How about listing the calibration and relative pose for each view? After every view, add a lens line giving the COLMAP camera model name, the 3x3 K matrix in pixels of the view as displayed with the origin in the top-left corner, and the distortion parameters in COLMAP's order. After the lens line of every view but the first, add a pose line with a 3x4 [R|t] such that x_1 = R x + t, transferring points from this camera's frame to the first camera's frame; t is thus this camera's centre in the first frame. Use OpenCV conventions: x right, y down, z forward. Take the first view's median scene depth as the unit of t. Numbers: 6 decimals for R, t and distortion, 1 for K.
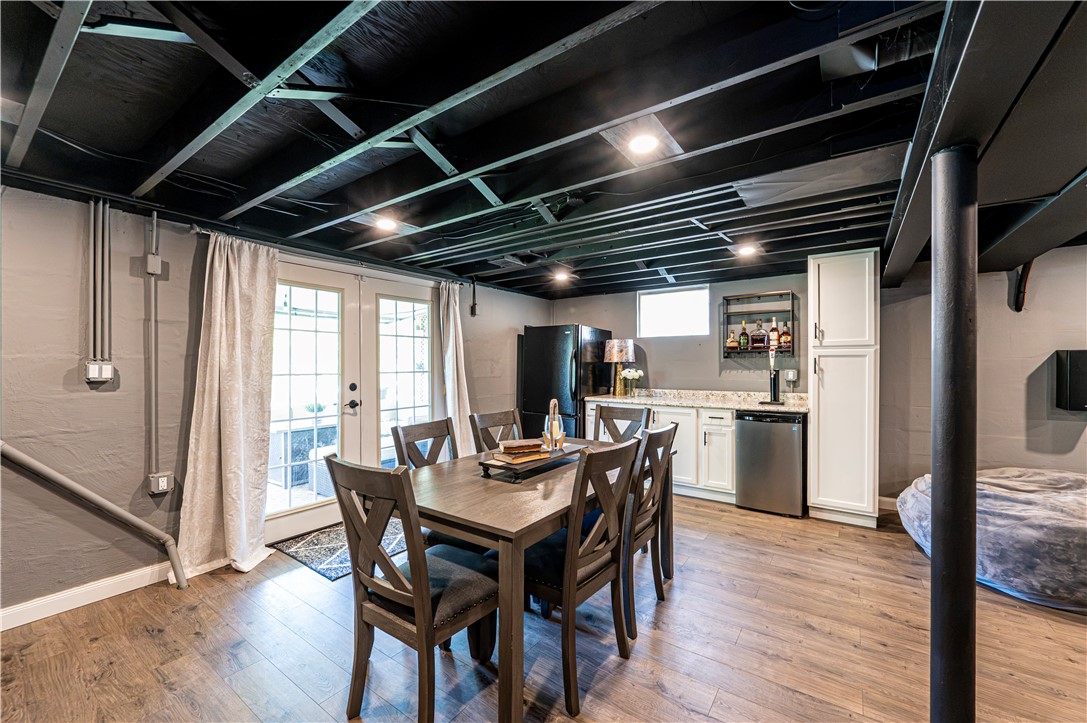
lens RADIAL K [[445.8, 0, 543.5], [0, 445.8, 361.5], [0, 0, 1]] dist [0.000438, 0.000044]
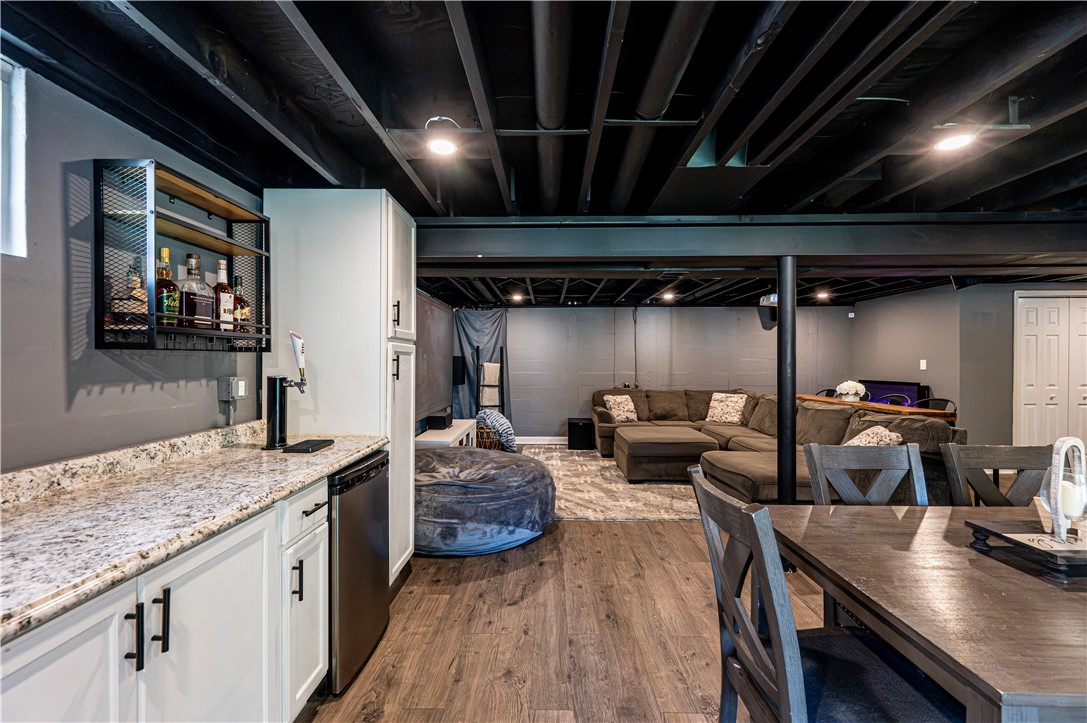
lens RADIAL K [[450.9, 0, 523.9], [0, 450.9, 365.0], [0, 0, 1]] dist [-0.003454, -0.000237]
pose [[-0.564805, -0.003236, 0.825218, -0.022654], [-0.000363, 0.999993, 0.003673, 0.003609], [-0.825225, 0.001775, -0.564802, 1.005505]]
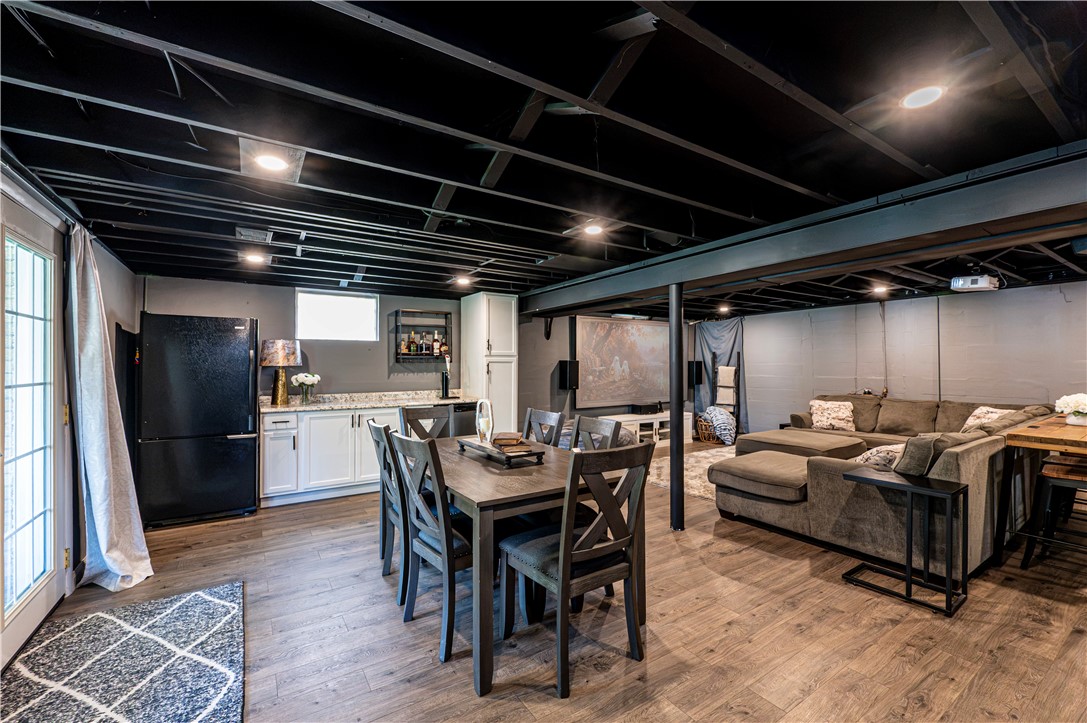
lens RADIAL K [[445.8, 0, 543.5], [0, 445.8, 361.5], [0, 0, 1]] dist [0.000438, 0.000044]
pose [[0.358455, 0.010295, 0.933490, -0.557382], [-0.000001, 0.999939, -0.011028, 0.002231], [-0.933547, 0.003952, 0.358433, 0.259054]]
